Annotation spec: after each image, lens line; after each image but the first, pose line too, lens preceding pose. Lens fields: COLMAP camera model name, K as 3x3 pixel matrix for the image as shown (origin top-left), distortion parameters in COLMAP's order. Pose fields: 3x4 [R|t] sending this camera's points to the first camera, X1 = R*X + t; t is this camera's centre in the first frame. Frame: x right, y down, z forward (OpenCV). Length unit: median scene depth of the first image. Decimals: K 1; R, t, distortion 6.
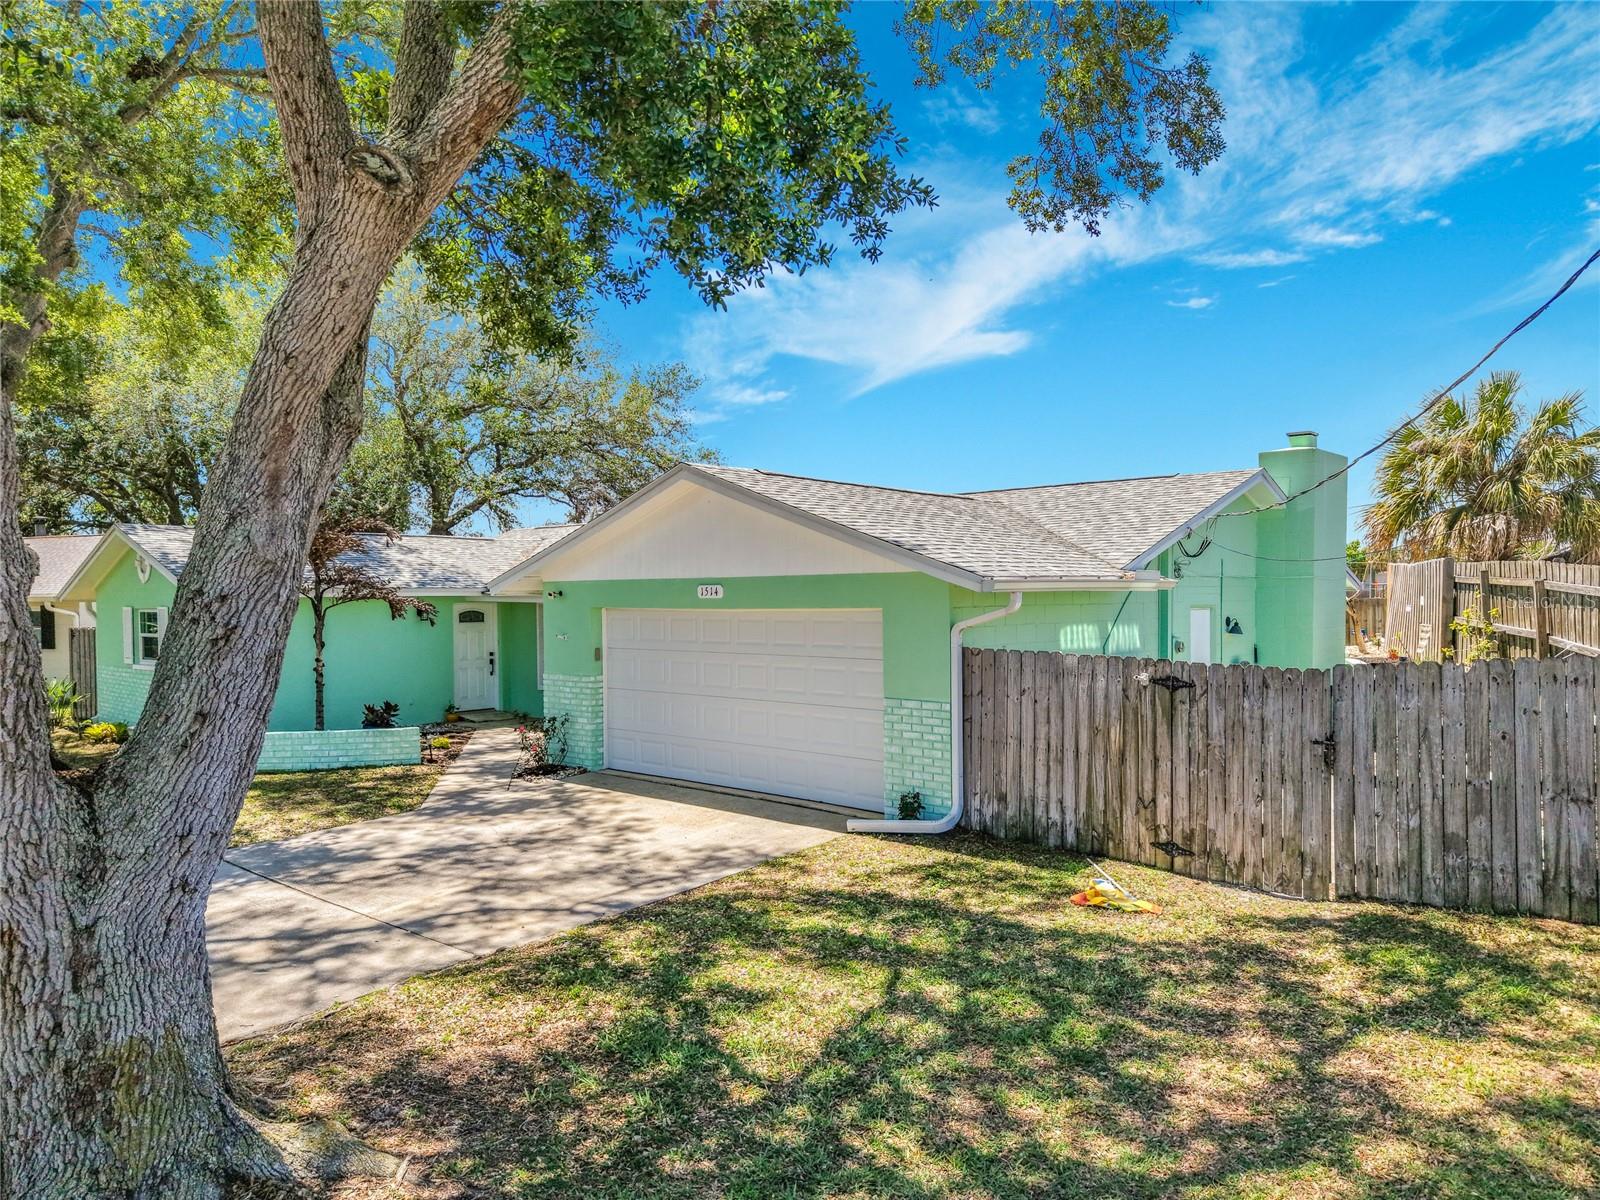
lens RADIAL K [[1112.6, 0, 806.4], [0, 1112.6, 600.2], [0, 0, 1]] dist [0.043315, -0.042669]
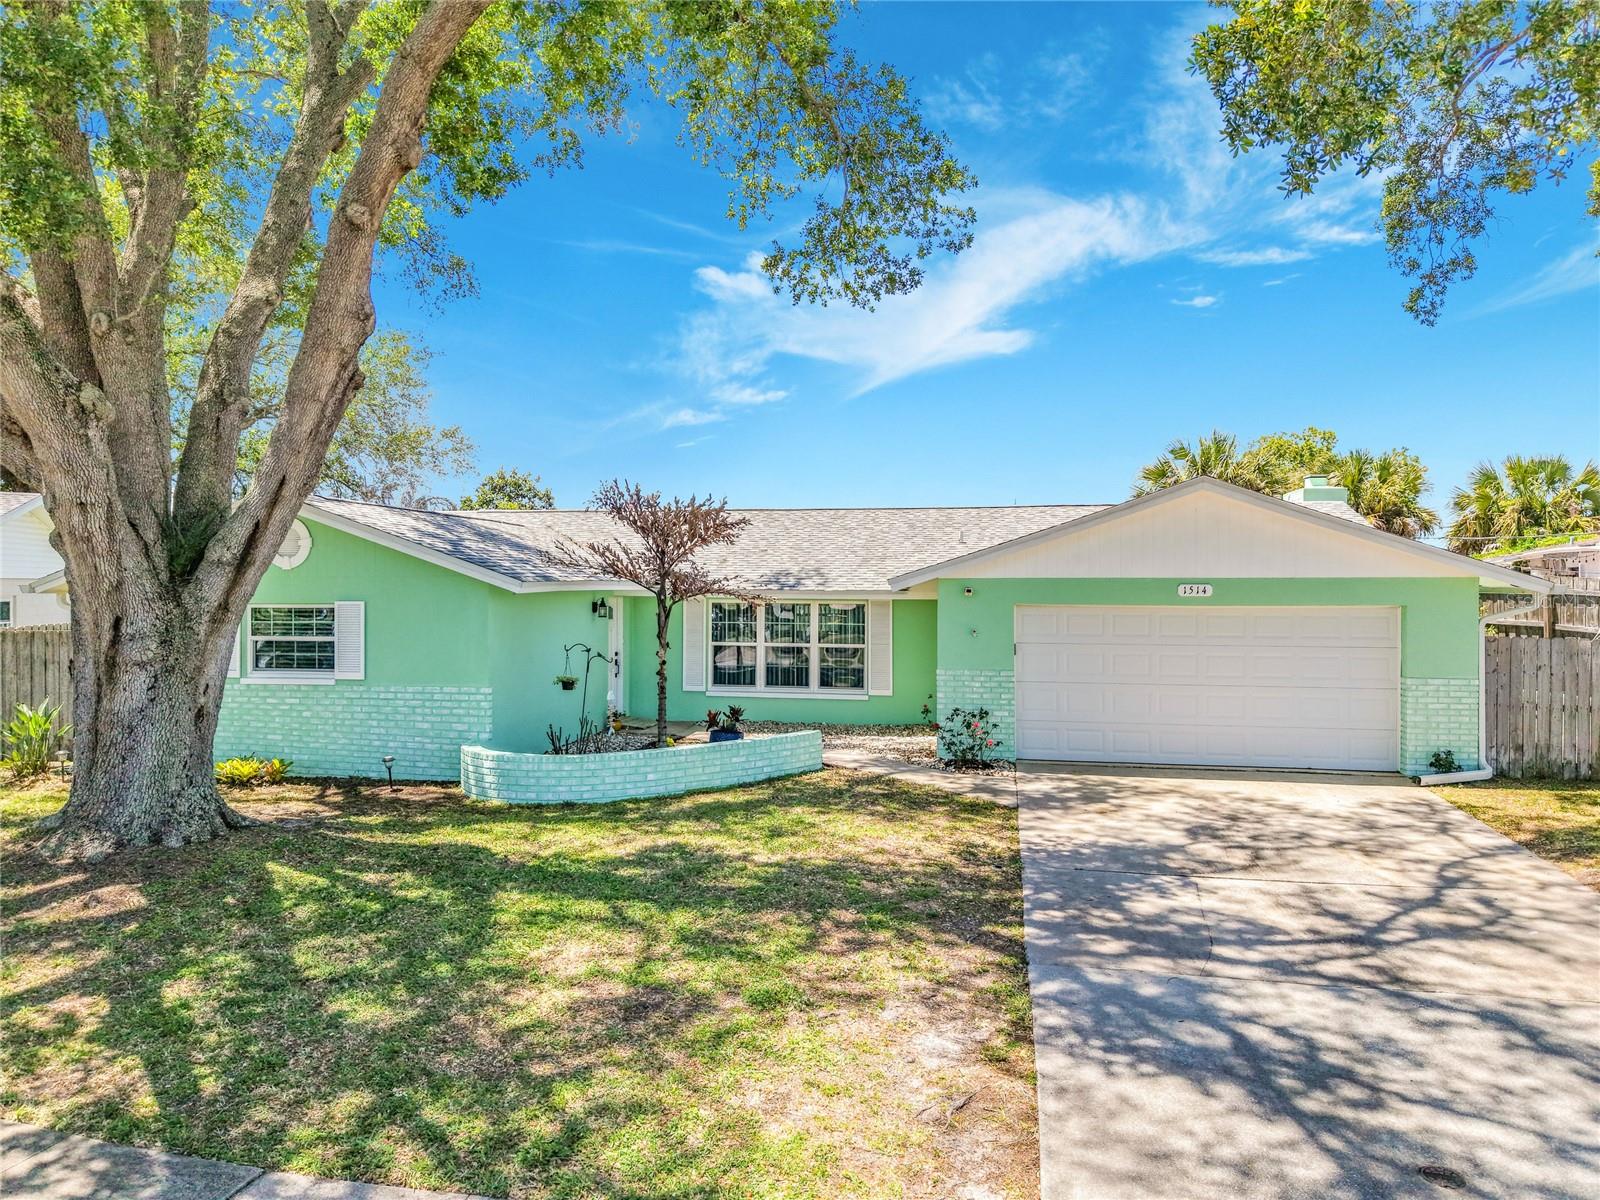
lens RADIAL K [[1083.6, 0, 801.8], [0, 1083.6, 620.8], [0, 0, 1]] dist [0.002010, 0.000671]
pose [[0.839854, -0.000130, 0.542813, -1.170411], [-0.009865, 0.999831, 0.015503, 0.011595], [-0.542723, -0.018375, 0.839711, 0.348381]]
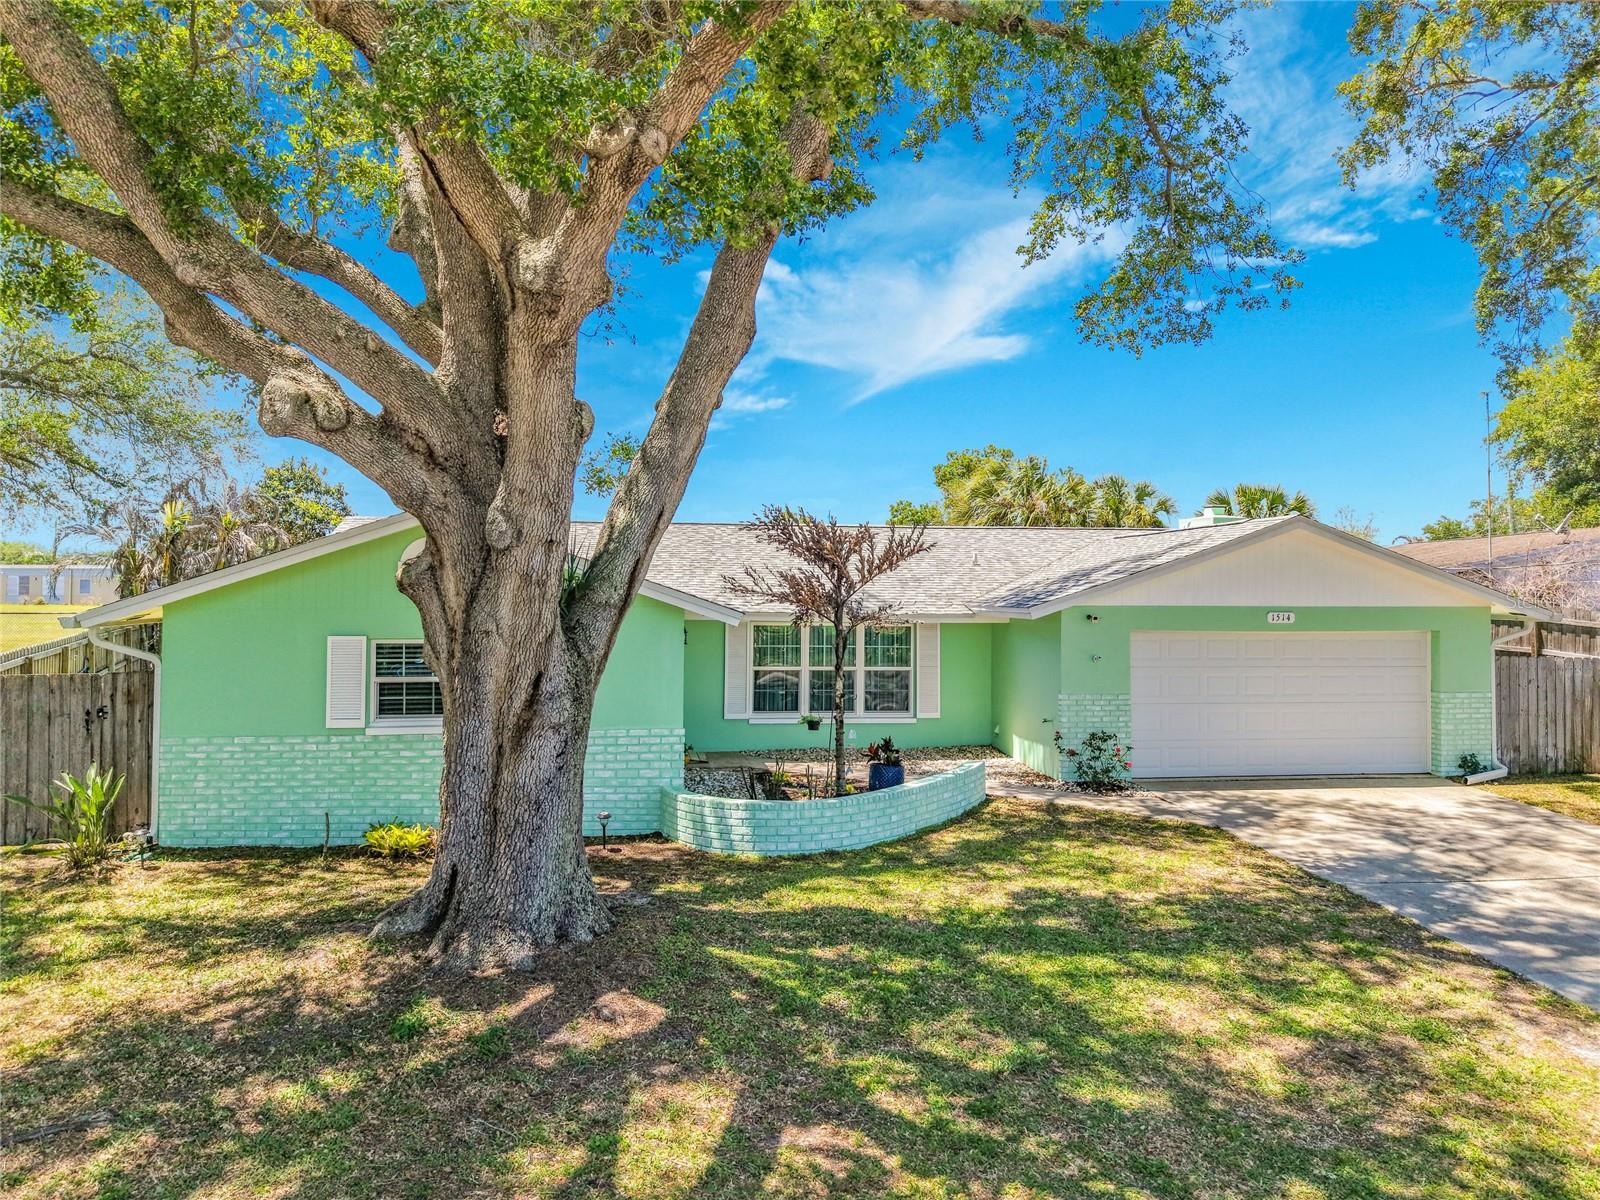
lens RADIAL K [[1112.6, 0, 806.4], [0, 1112.6, 600.2], [0, 0, 1]] dist [0.043315, -0.042669]
pose [[0.618355, 0.010193, 0.785833, -1.616958], [-0.009628, 0.999939, -0.005394, -0.017710], [-0.785840, -0.004231, 0.618416, 0.746157]]
